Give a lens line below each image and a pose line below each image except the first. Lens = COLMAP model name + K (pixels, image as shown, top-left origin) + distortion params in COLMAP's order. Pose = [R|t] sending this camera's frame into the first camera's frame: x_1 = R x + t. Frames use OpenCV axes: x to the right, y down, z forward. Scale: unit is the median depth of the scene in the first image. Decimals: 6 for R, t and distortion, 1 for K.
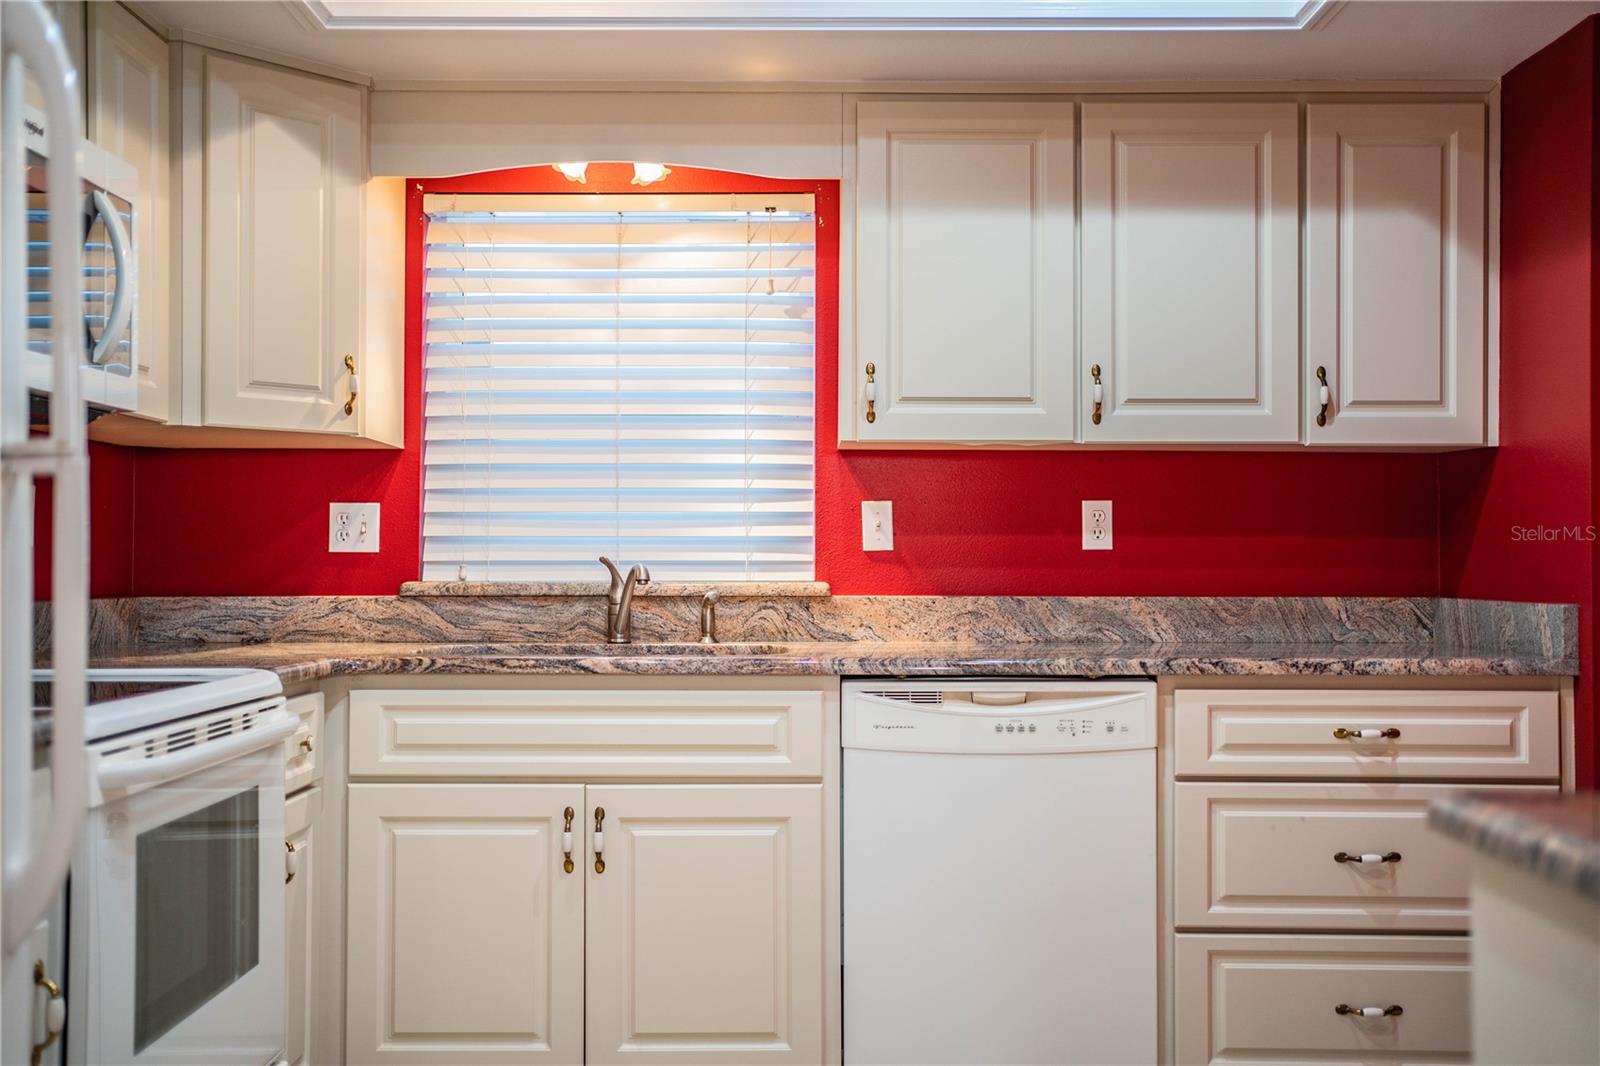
lens RADIAL K [[1595.2, 0, 800.0], [0, 1595.2, 533.0], [0, 0, 1]] dist [-0.027365, 0.109220]
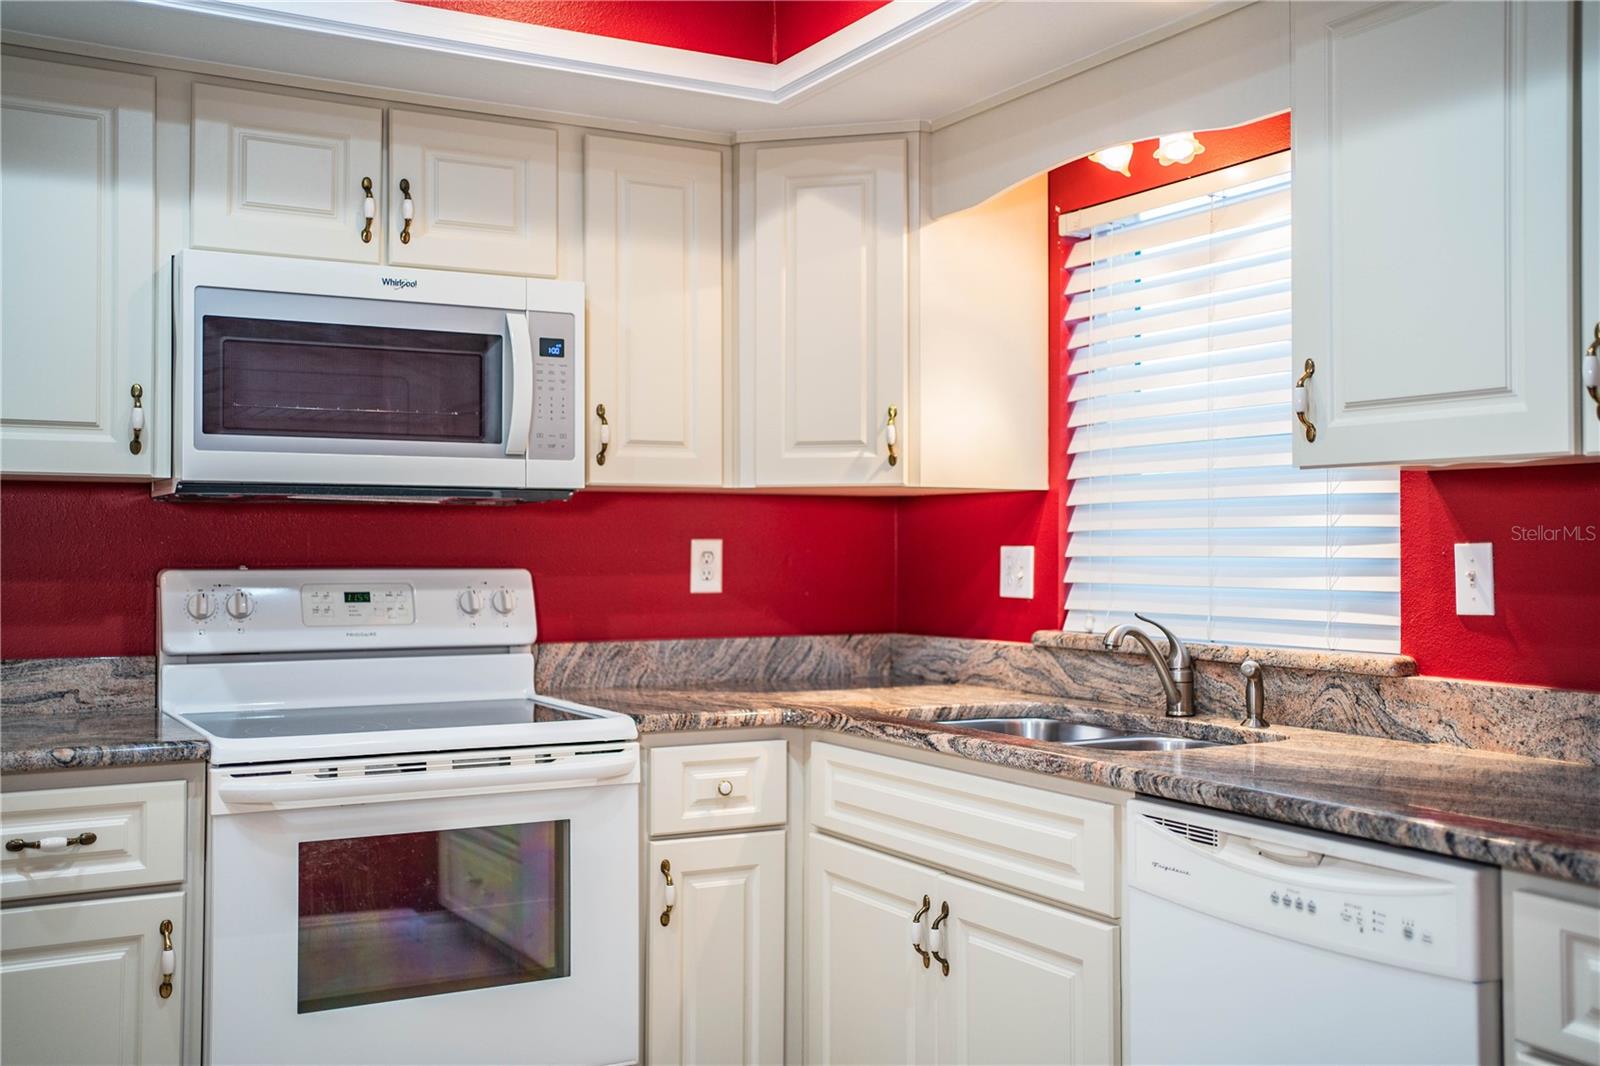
lens RADIAL K [[1595.2, 0, 800.0], [0, 1595.2, 533.0], [0, 0, 1]] dist [-0.027365, 0.109220]
pose [[0.494110, -0.009140, -0.869351, 0.508931], [0.015624, 0.999877, -0.001632, -0.028194], [0.869259, -0.012777, 0.494192, 0.410060]]
